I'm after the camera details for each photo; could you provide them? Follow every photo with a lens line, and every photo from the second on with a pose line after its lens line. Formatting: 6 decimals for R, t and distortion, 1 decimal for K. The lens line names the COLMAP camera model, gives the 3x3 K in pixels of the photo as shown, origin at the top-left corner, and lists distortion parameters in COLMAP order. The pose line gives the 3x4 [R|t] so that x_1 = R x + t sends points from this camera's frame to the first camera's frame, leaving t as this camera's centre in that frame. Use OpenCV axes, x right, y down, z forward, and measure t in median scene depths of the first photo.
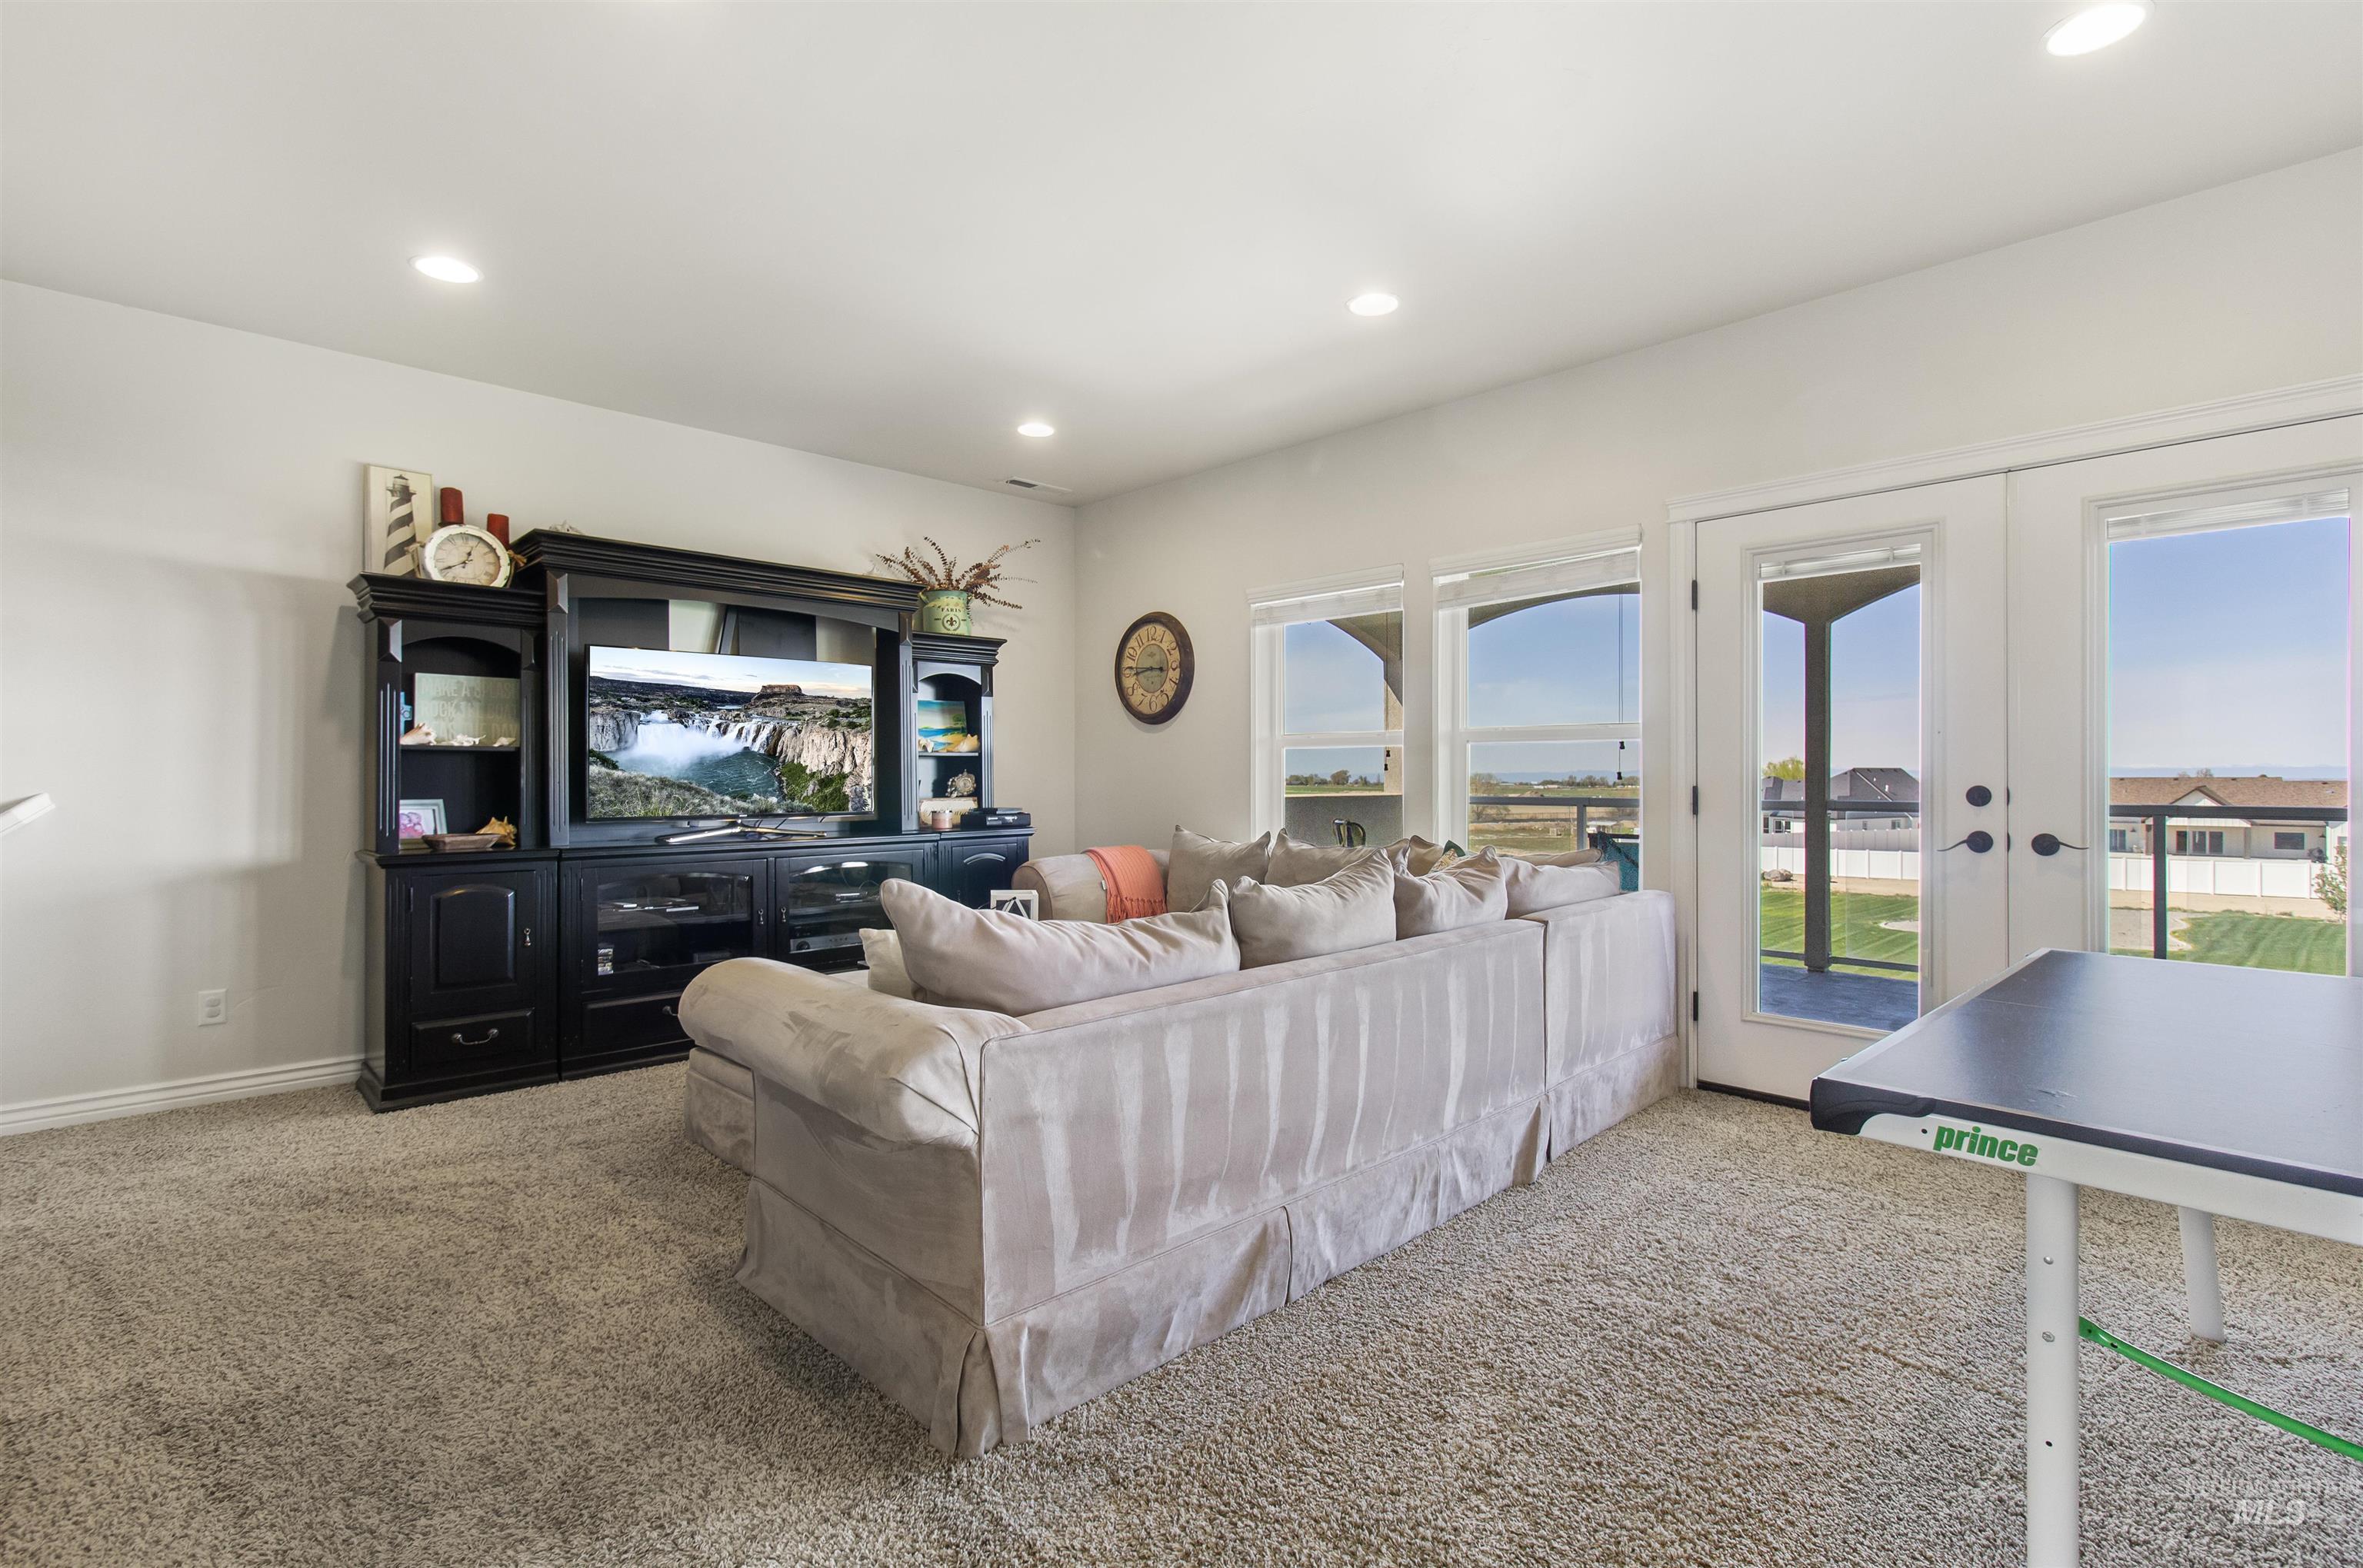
lens RADIAL K [[1101.4, 0, 1178.0], [0, 1101.4, 786.6], [0, 0, 1]] dist [0.000520, 0.000029]
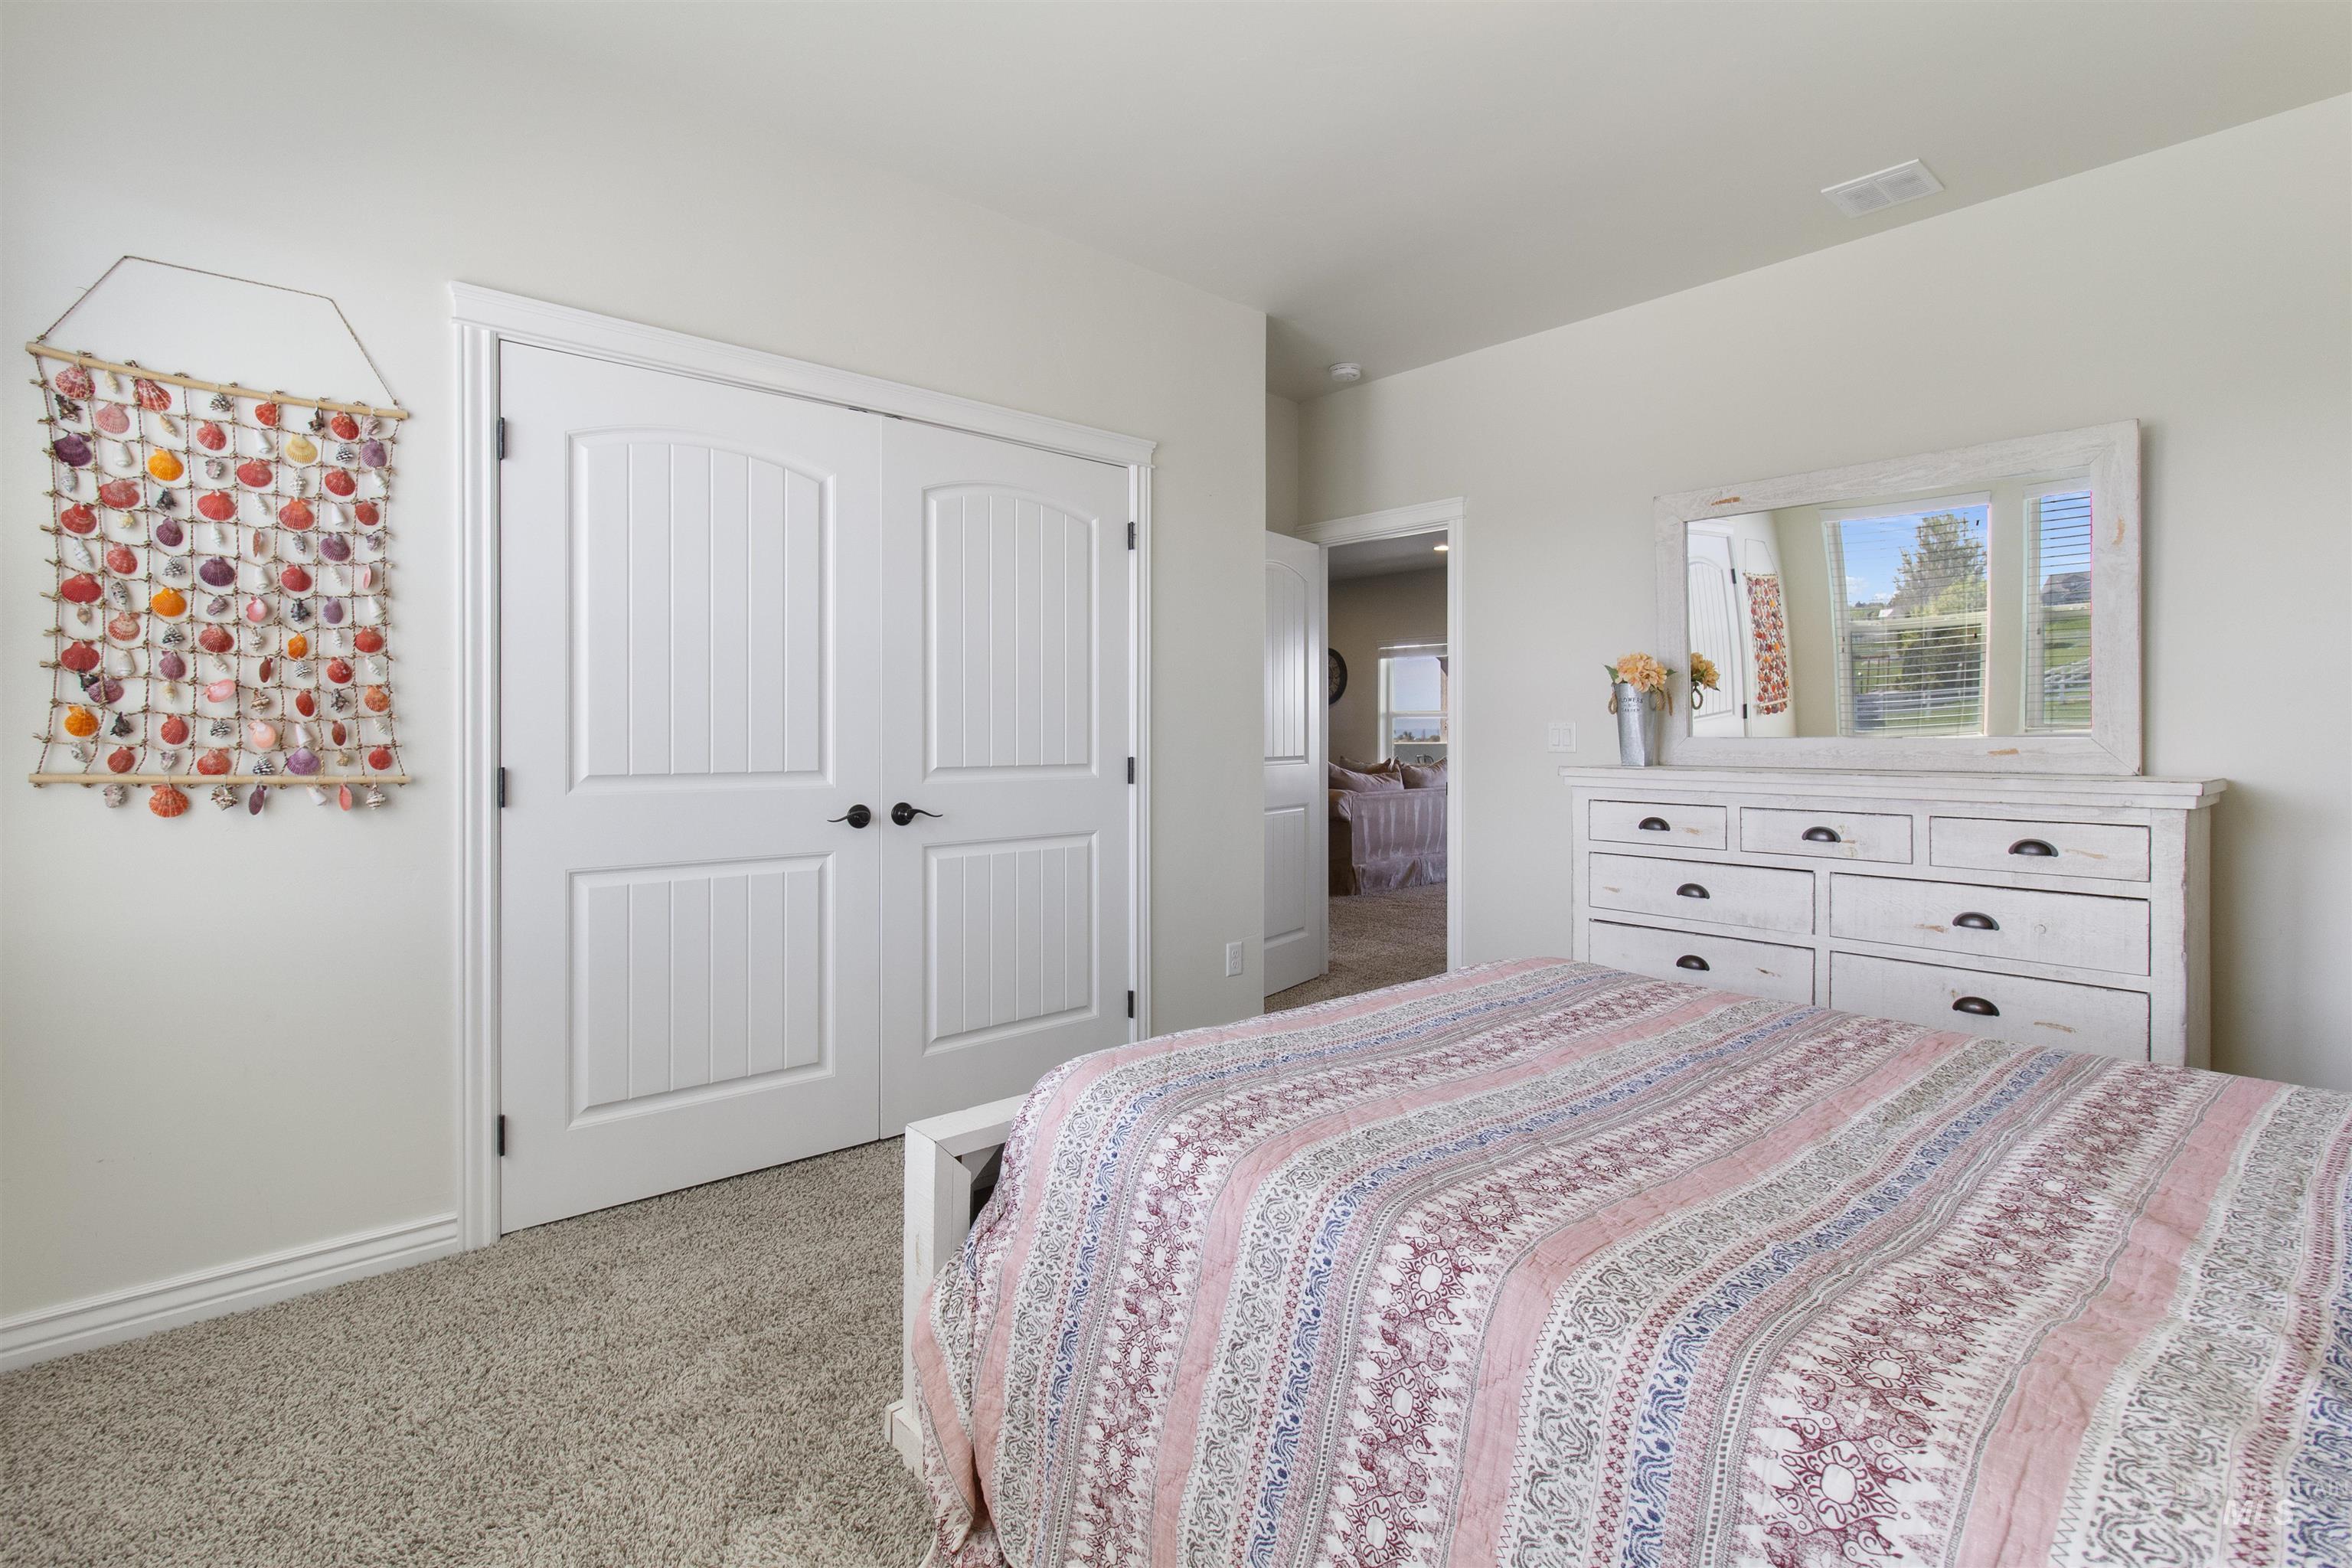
lens RADIAL K [[1096.4, 0, 1179.7], [0, 1096.4, 762.6], [0, 0, 1]] dist [0.000520, 0.000029]
pose [[0.999013, -0.002975, -0.044310, -0.539358], [0.003861, 0.999794, 0.019912, 0.014725], [0.044241, -0.020064, 0.998819, -2.647238]]
